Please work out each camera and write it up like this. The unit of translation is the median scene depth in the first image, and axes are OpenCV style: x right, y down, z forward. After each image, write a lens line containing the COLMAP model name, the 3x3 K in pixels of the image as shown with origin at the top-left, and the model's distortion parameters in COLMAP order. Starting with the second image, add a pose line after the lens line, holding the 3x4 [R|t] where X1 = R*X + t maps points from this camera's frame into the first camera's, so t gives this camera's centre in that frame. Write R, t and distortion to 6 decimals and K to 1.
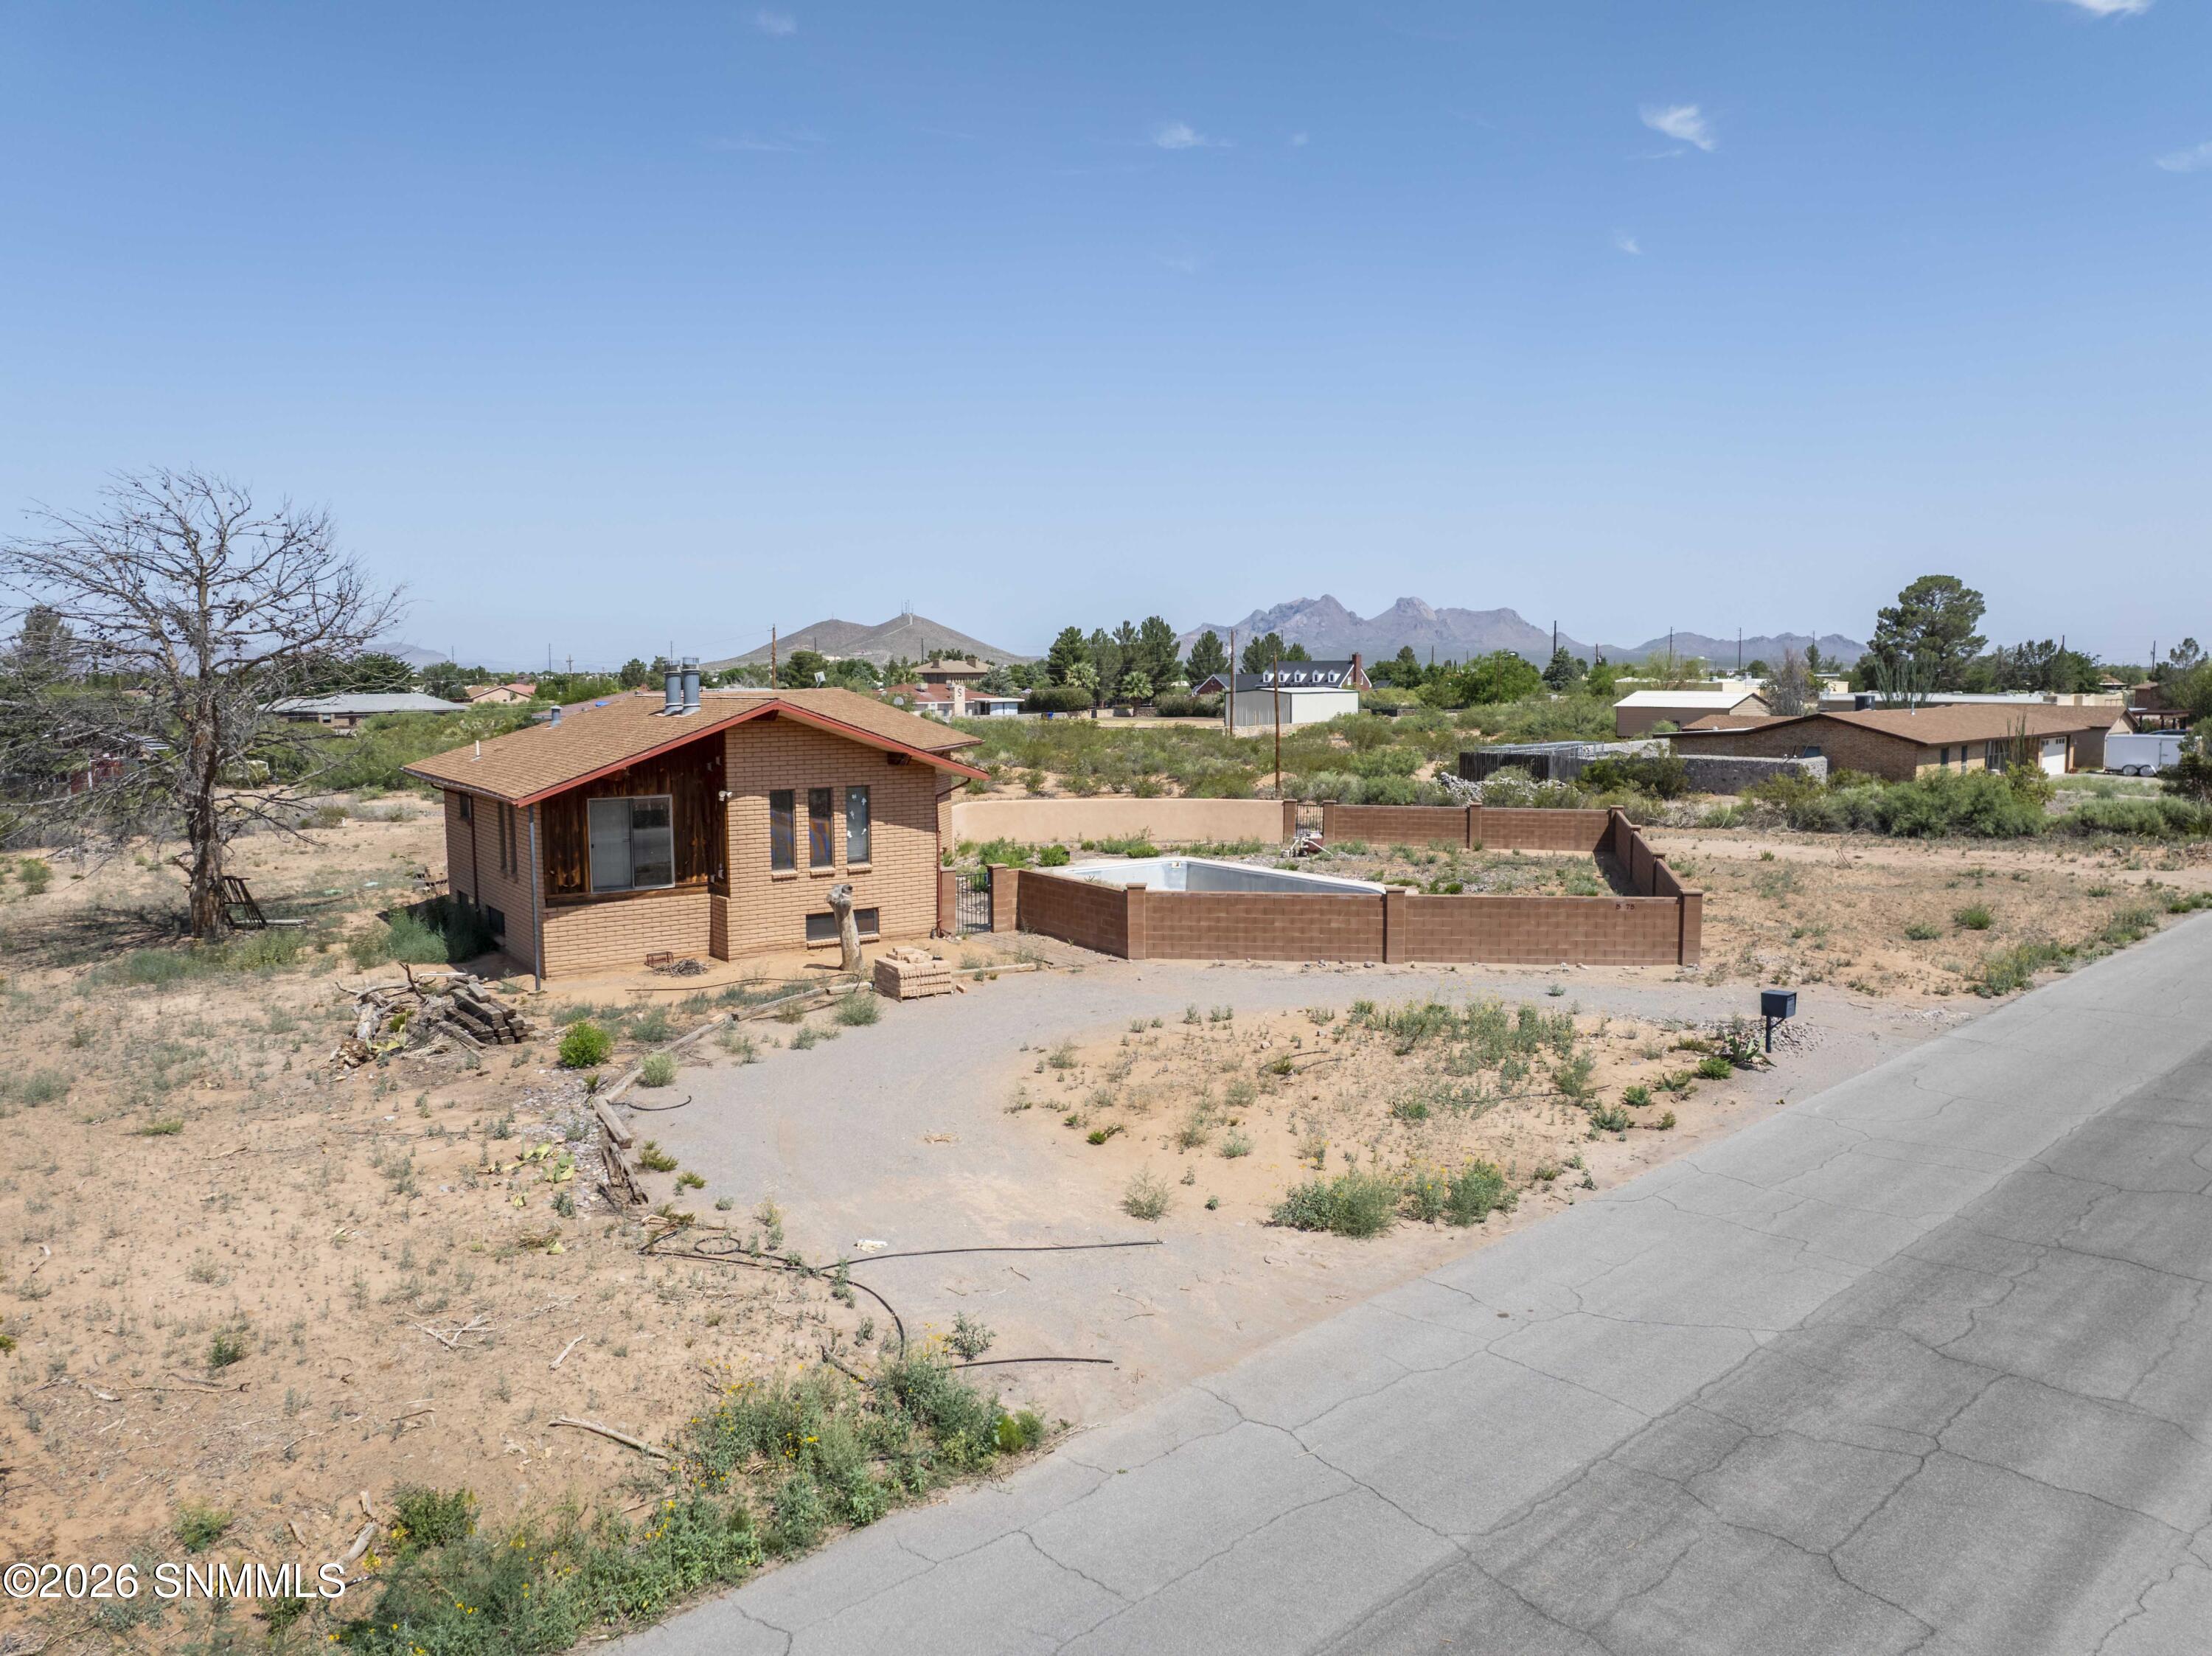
lens RADIAL K [[1560.1, 0, 1113.5], [0, 1560.1, 817.2], [0, 0, 1]] dist [-0.042910, 0.007451]
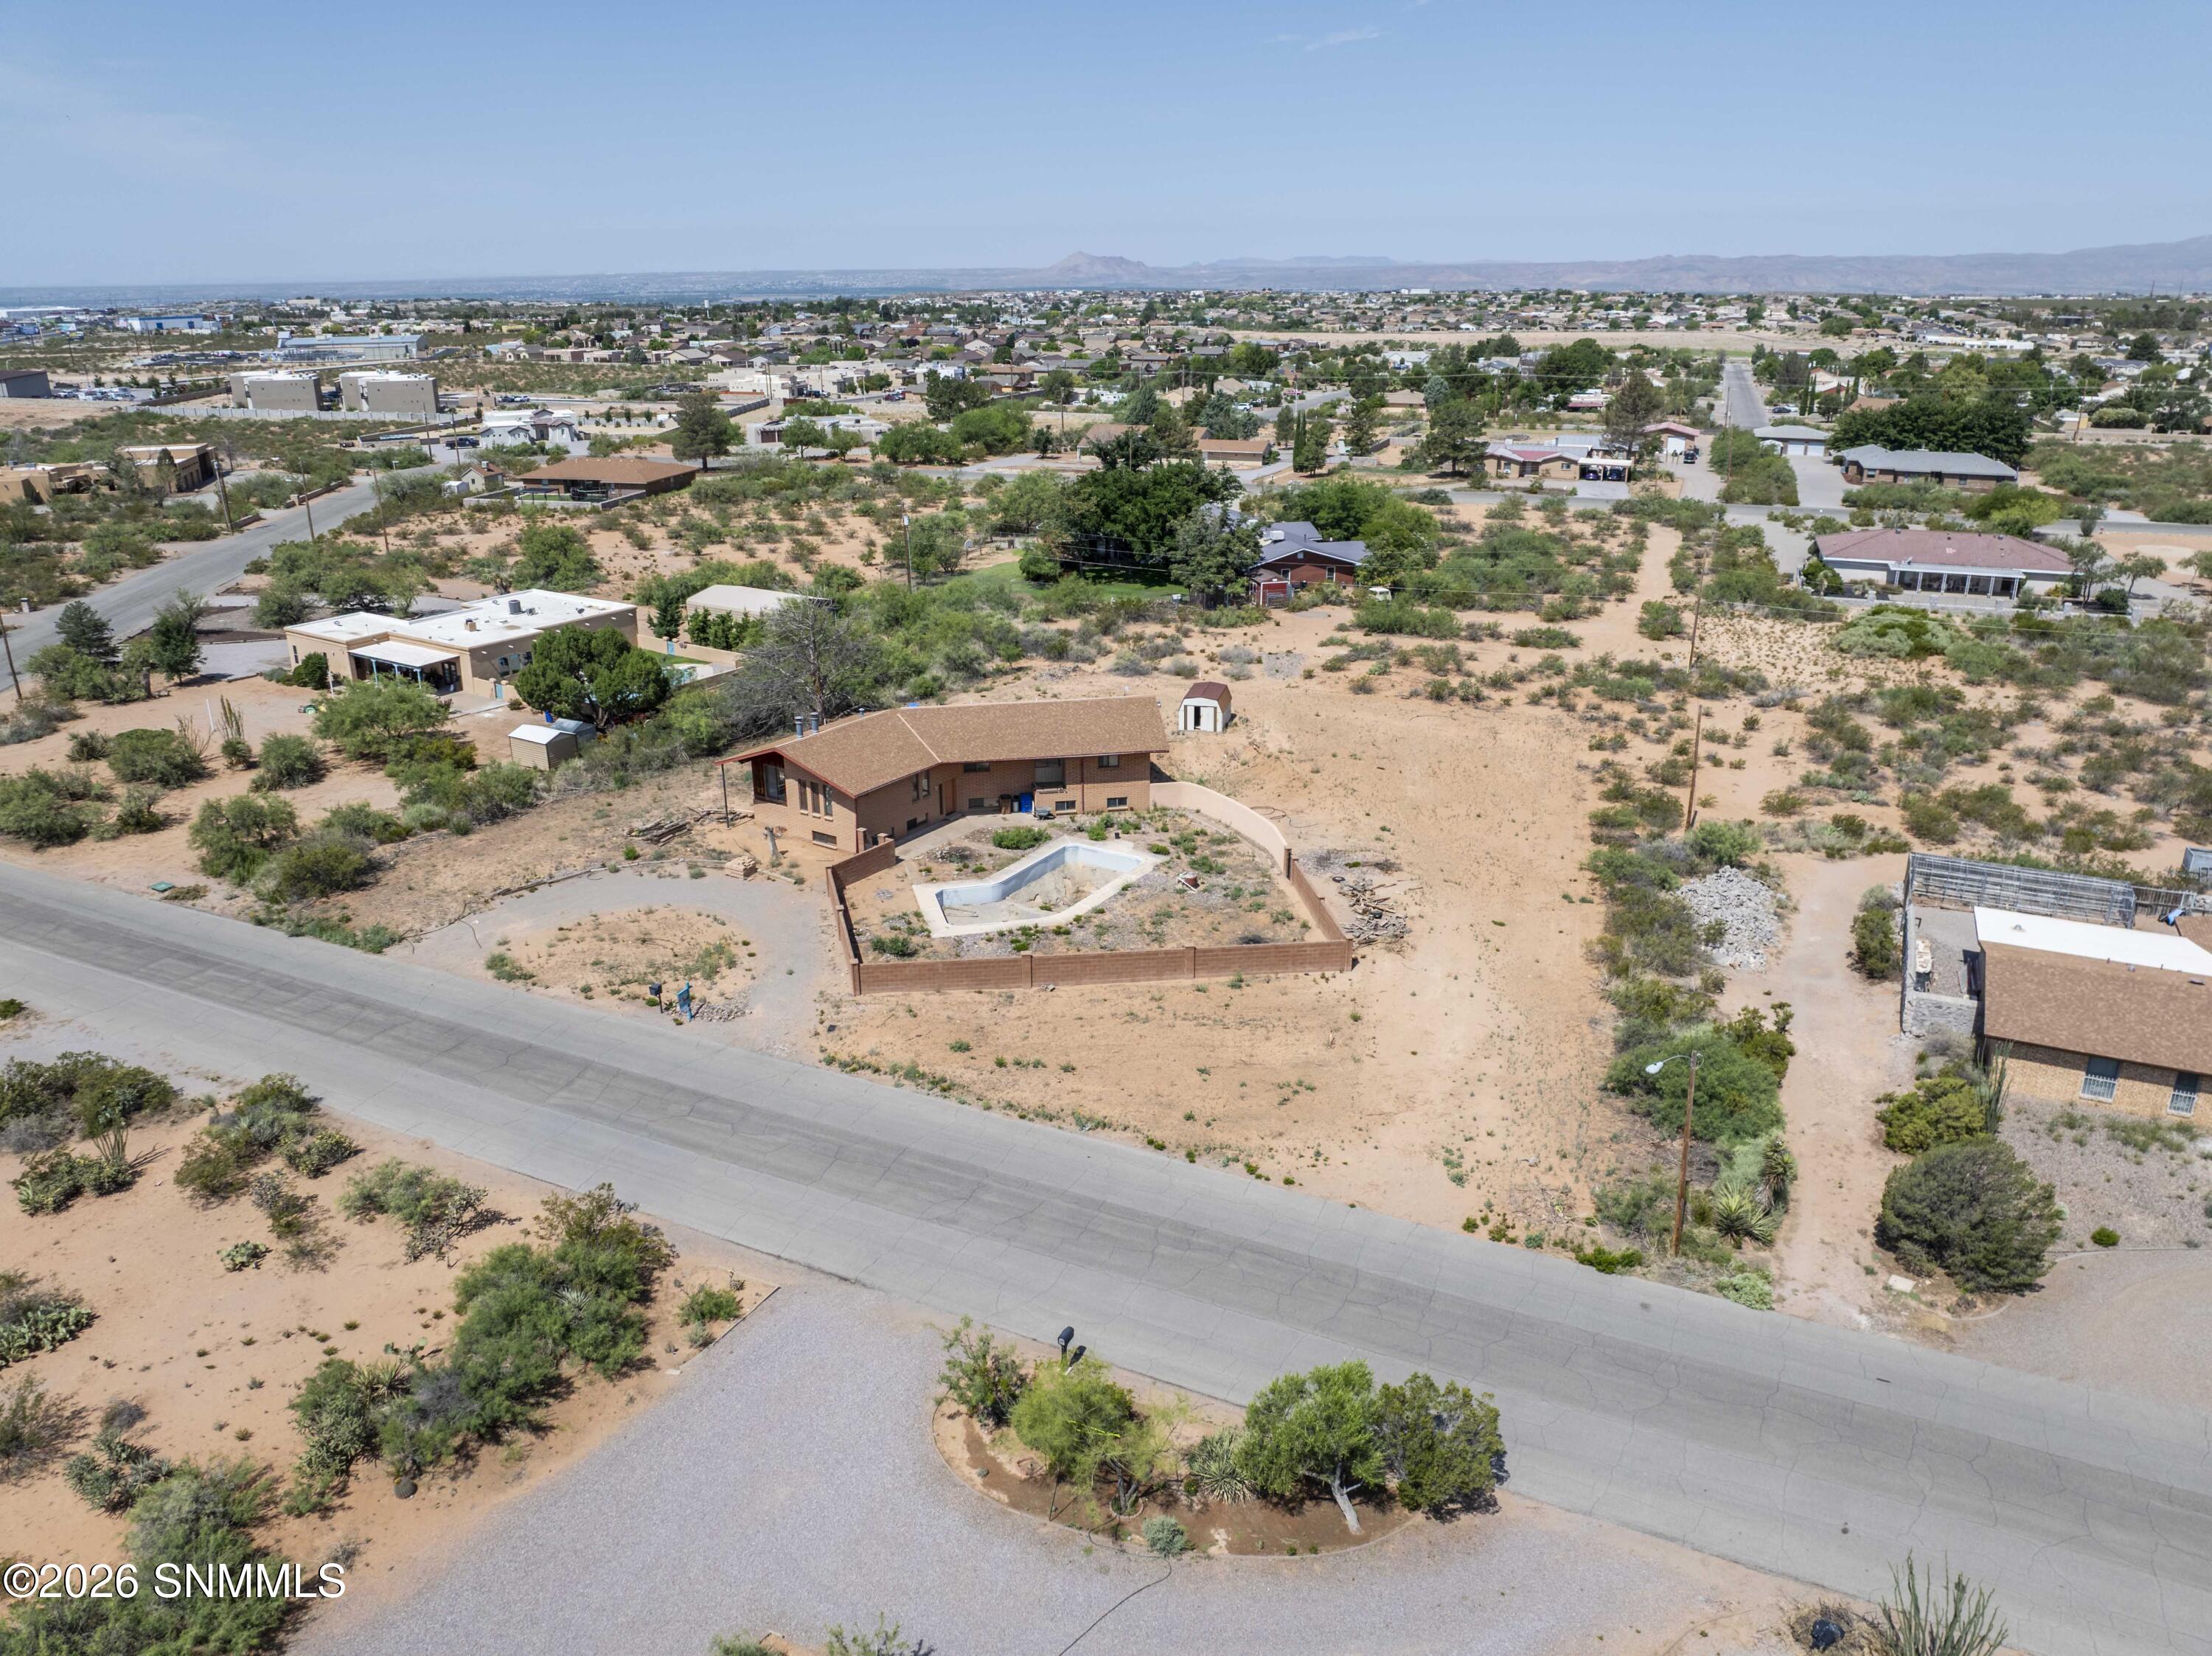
lens RADIAL K [[1560.1, 0, 1111.2], [0, 1560.1, 818.8], [0, 0, 1]] dist [-0.042910, 0.007451]
pose [[0.359285, 0.315423, -0.878307, 2.212593], [-0.087285, 0.948382, 0.304883, -0.775870], [0.929137, -0.032877, 0.368271, 0.565723]]
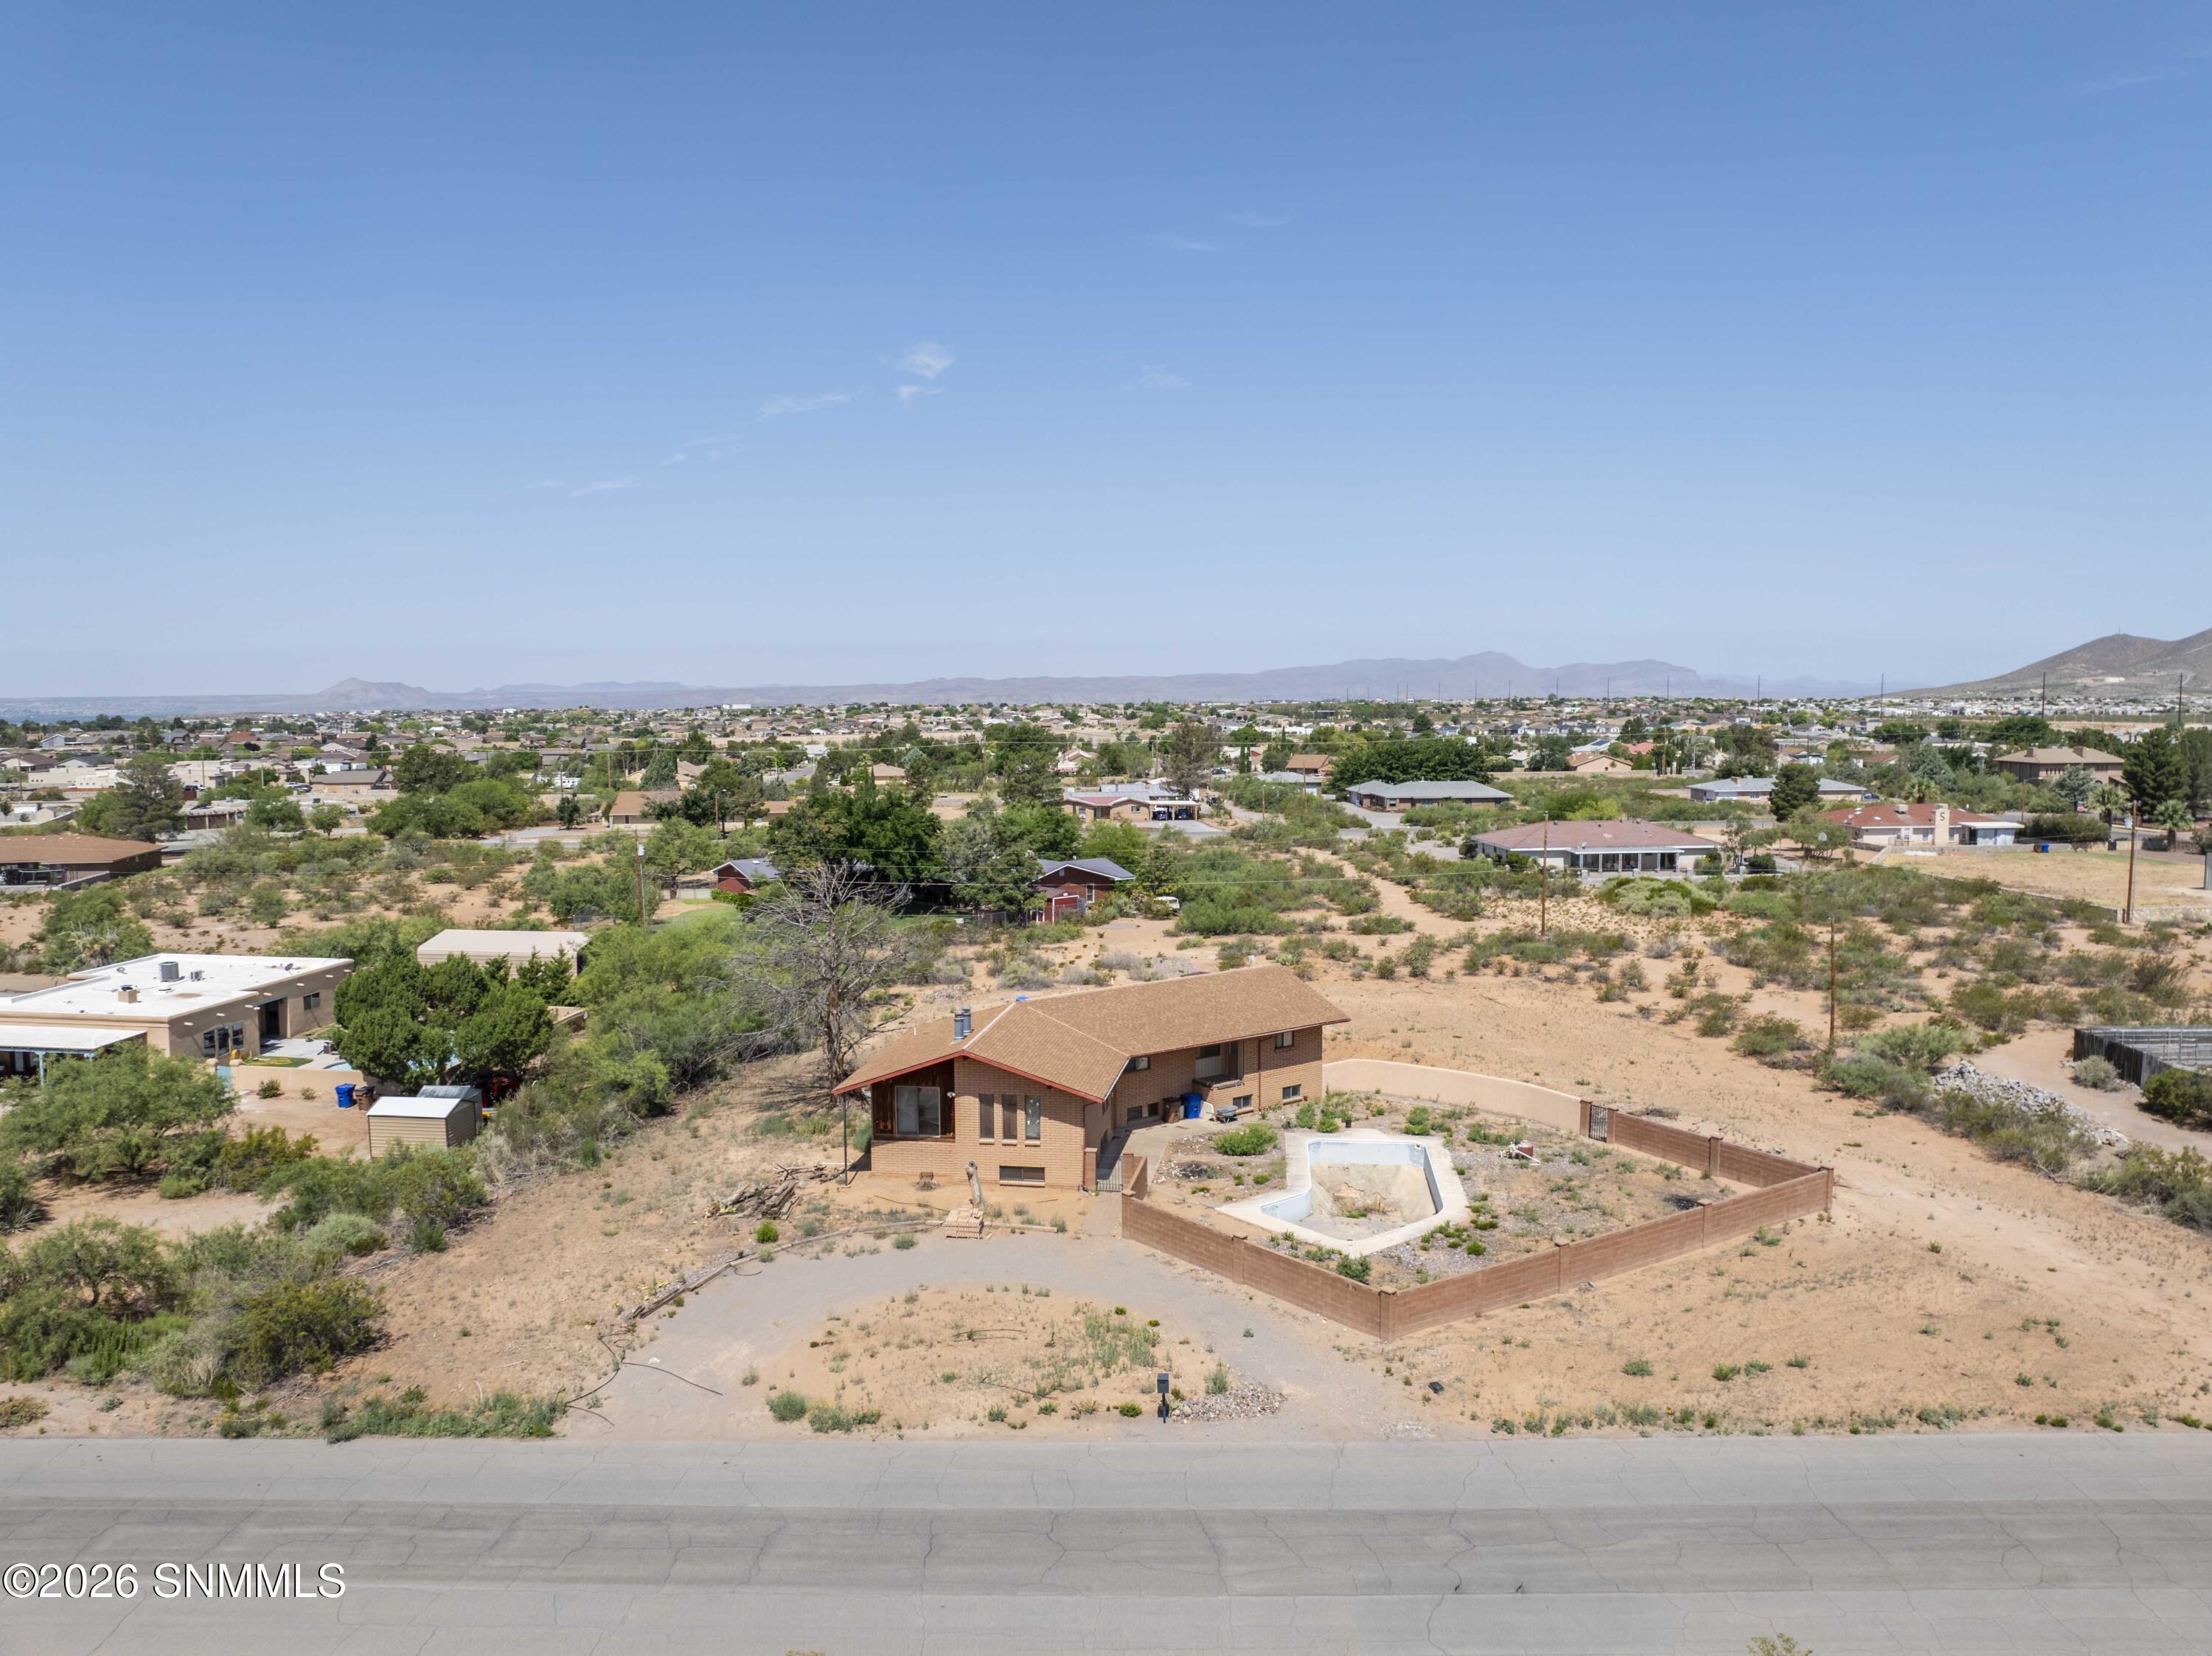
lens RADIAL K [[1560.1, 0, 1112.6], [0, 1560.1, 808.9], [0, 0, 1]] dist [-0.042910, 0.007451]
pose [[0.721812, 0.053269, -0.690036, 1.128265], [-0.063545, 0.997923, 0.010567, -0.380637], [0.689166, 0.036221, 0.723698, -0.196683]]
